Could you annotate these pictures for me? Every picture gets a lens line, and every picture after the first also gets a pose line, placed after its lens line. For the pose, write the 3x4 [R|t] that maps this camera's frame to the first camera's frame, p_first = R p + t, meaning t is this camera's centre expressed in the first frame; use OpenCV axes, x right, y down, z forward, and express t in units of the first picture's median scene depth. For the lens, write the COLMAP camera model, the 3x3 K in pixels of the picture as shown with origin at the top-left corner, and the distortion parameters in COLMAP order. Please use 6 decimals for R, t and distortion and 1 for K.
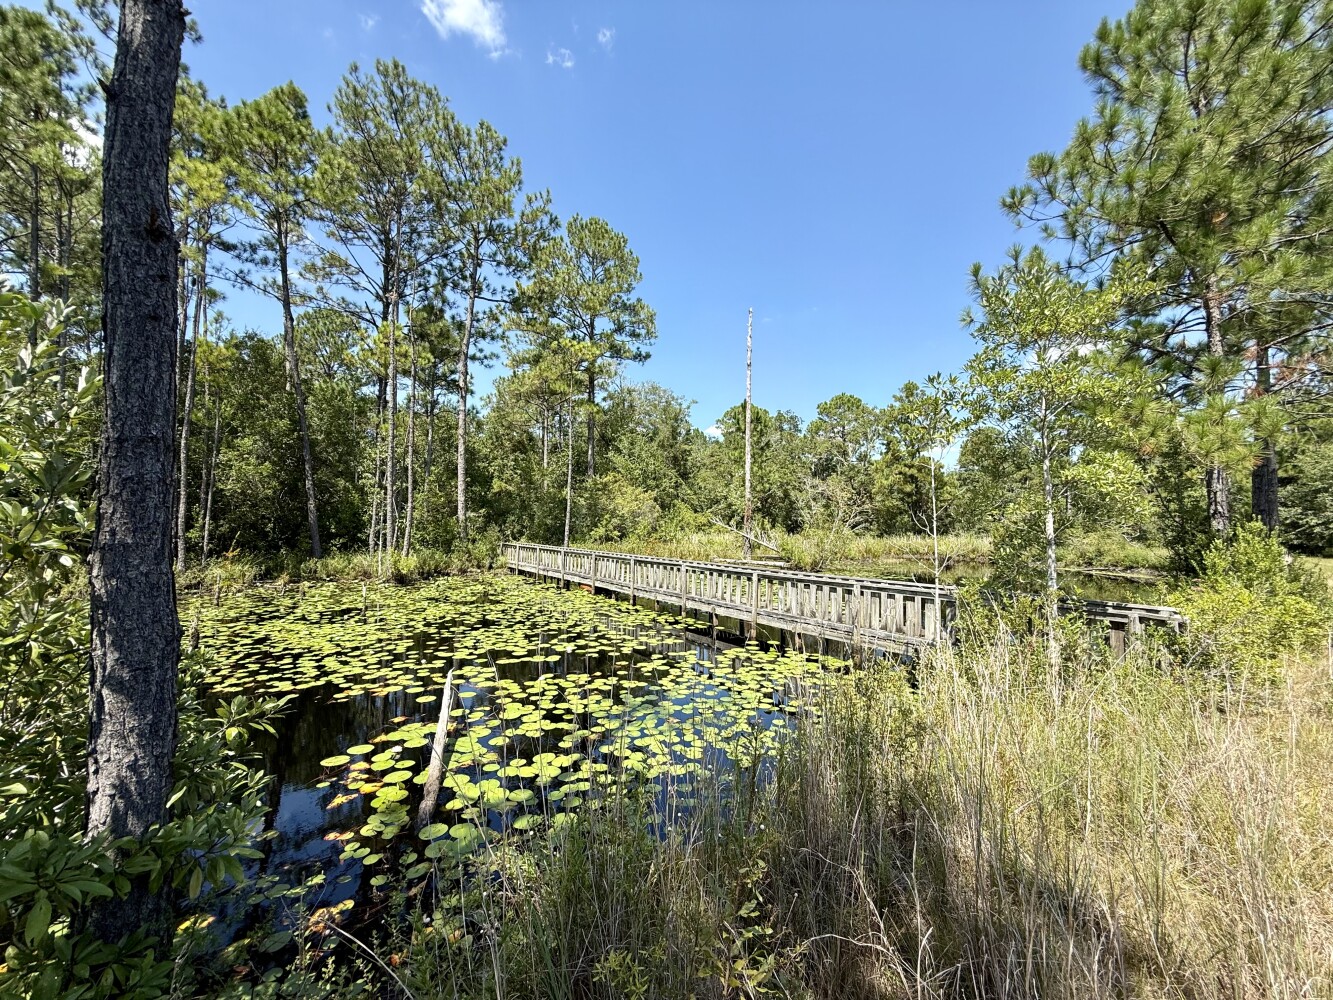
lens RADIAL K [[531.8, 0, 666.5], [0, 531.8, 500.0], [0, 0, 1]] dist [0.000983, 0.000297]
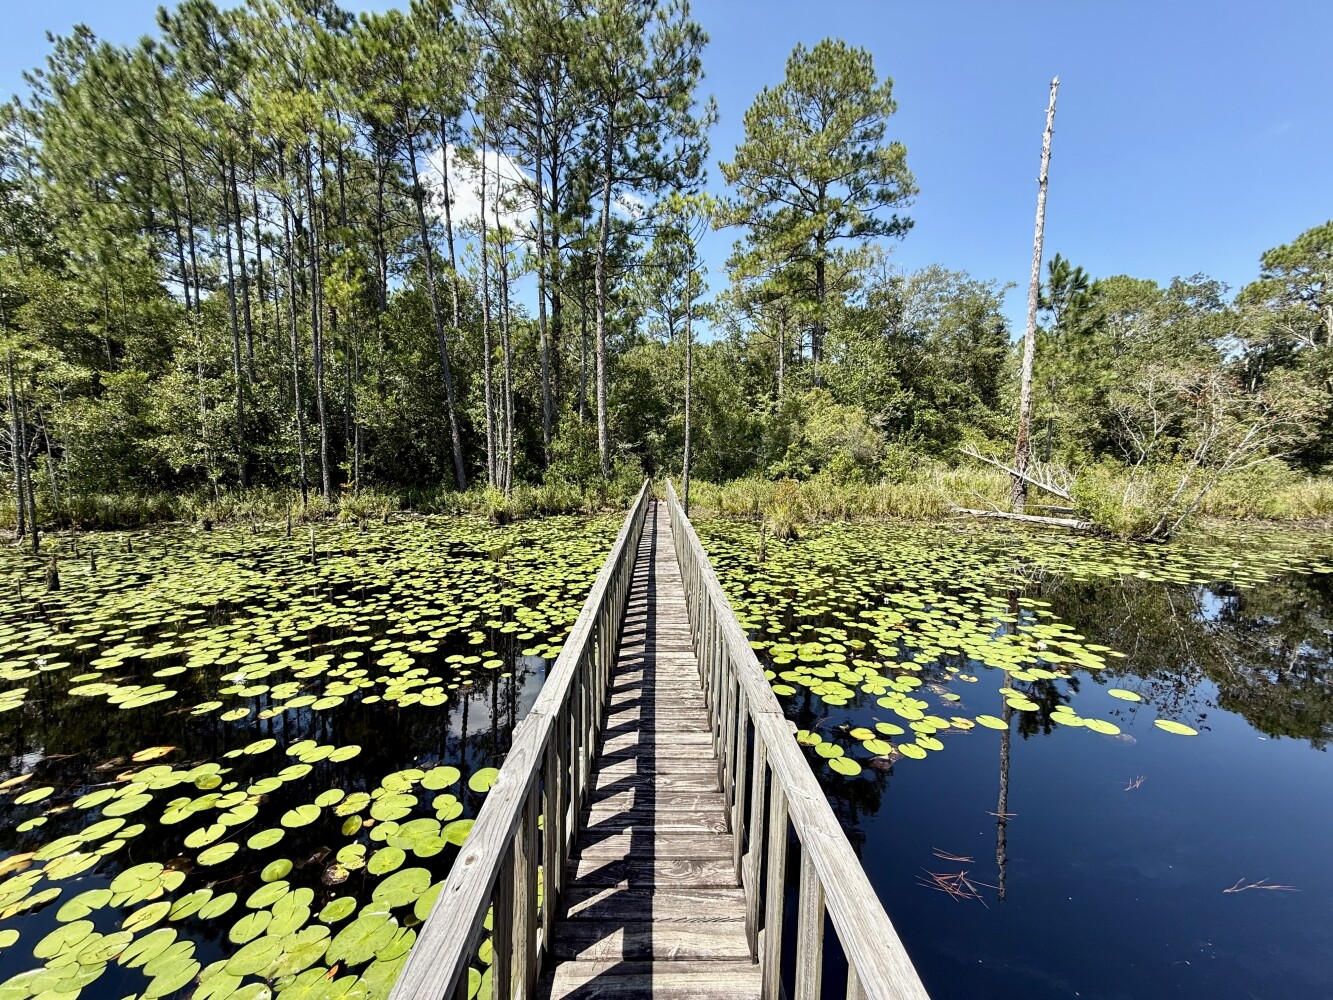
lens RADIAL K [[531.8, 0, 666.5], [0, 531.8, 500.0], [0, 0, 1]] dist [0.000983, 0.000297]
pose [[0.835025, 0.041413, -0.548651, 0.110414], [0.027453, 0.992785, 0.116721, 0.010118], [0.549526, -0.112527, 0.827864, 0.186973]]
